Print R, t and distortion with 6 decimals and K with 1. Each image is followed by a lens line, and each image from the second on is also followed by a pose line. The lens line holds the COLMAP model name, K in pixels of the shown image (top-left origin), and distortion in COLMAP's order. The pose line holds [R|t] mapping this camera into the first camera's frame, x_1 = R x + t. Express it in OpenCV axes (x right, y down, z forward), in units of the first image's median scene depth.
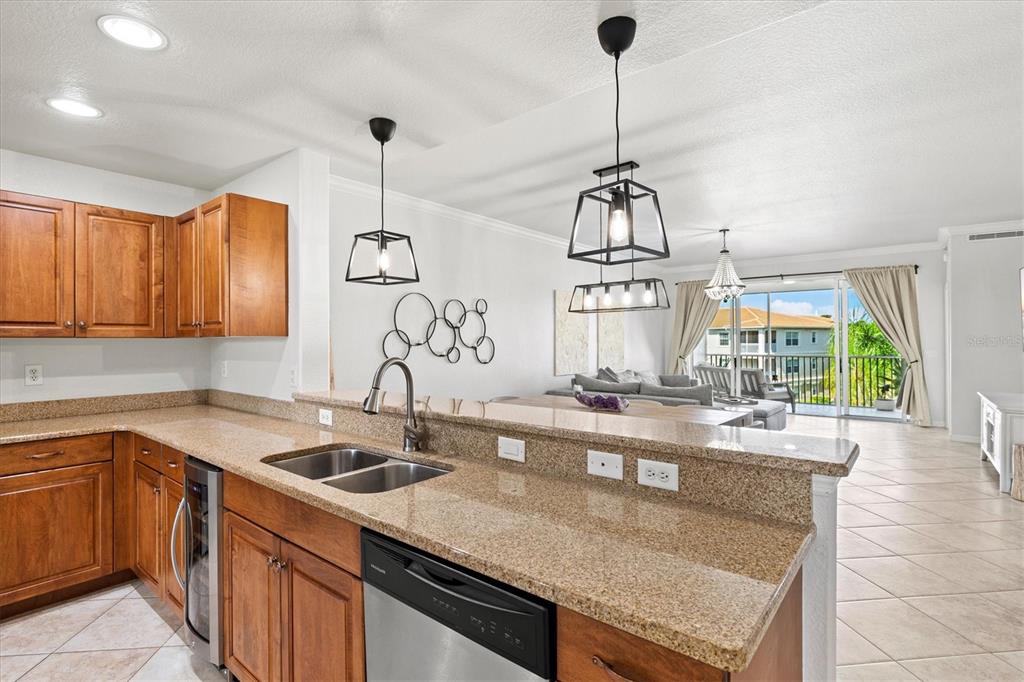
lens RADIAL K [[481.5, 0, 519.6], [0, 481.5, 337.7], [0, 0, 1]] dist [0.001323, 0.000685]
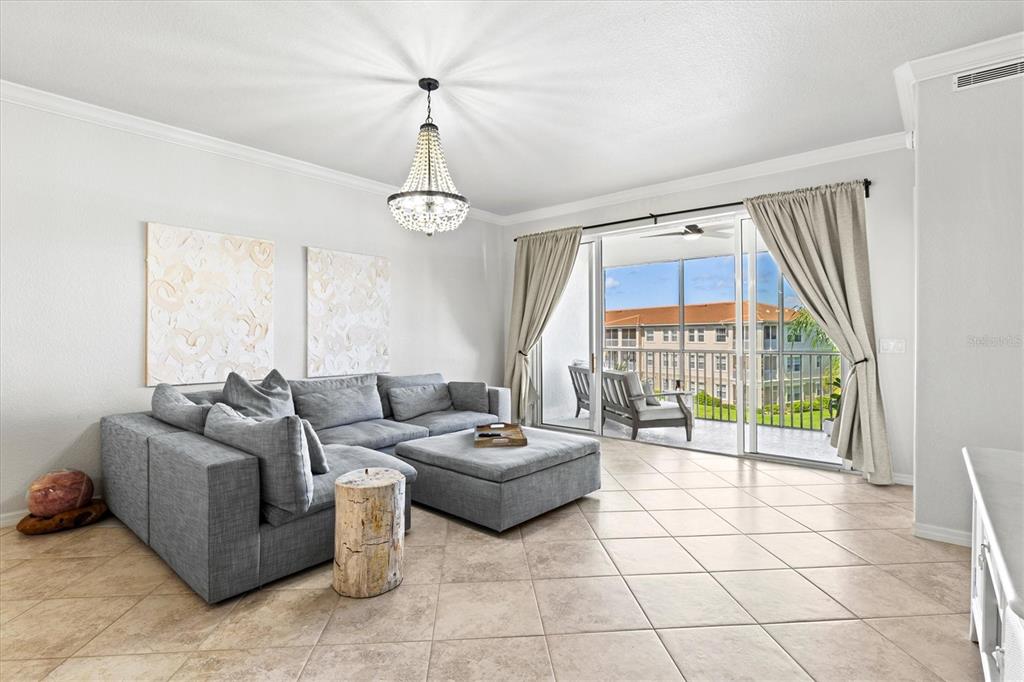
lens RADIAL K [[483.3, 0, 509.3], [0, 483.3, 334.1], [0, 0, 1]] dist [-0.003274, -0.000031]
pose [[0.999457, 0.002014, -0.032890, 0.406170], [-0.002027, 0.999998, -0.000373, 0.018729], [0.032889, 0.000440, 0.999459, 0.413864]]
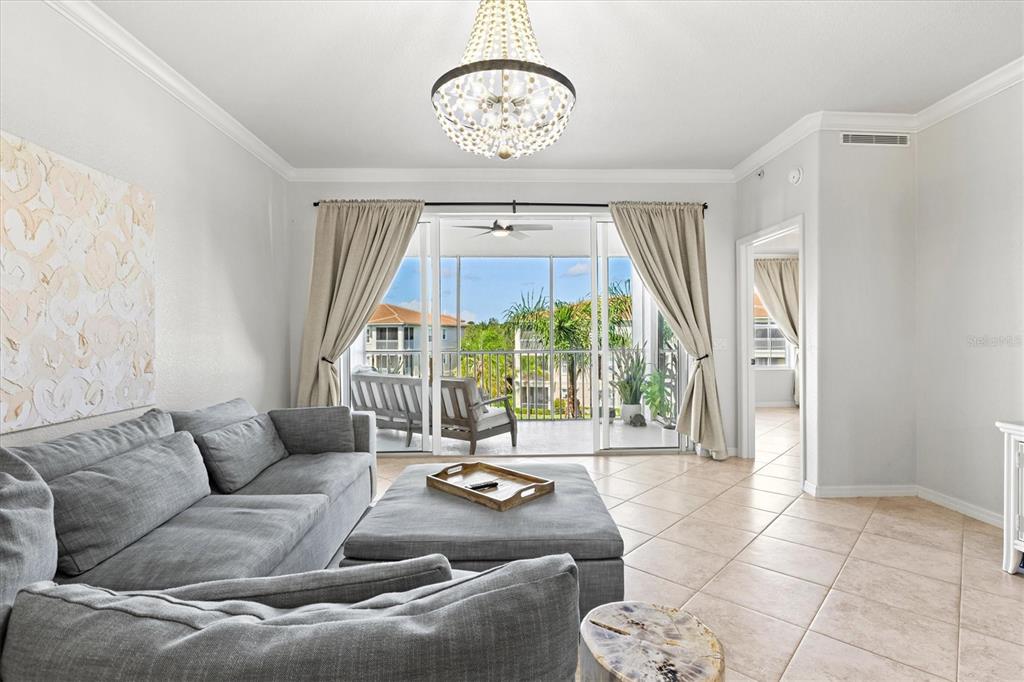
lens RADIAL K [[483.3, 0, 509.3], [0, 483.3, 334.1], [0, 0, 1]] dist [-0.003274, -0.000031]
pose [[0.766795, 0.003214, 0.641884, 0.201419], [-0.001224, 0.999993, -0.003545, 0.020191], [-0.641891, 0.001932, 0.766794, 0.618719]]
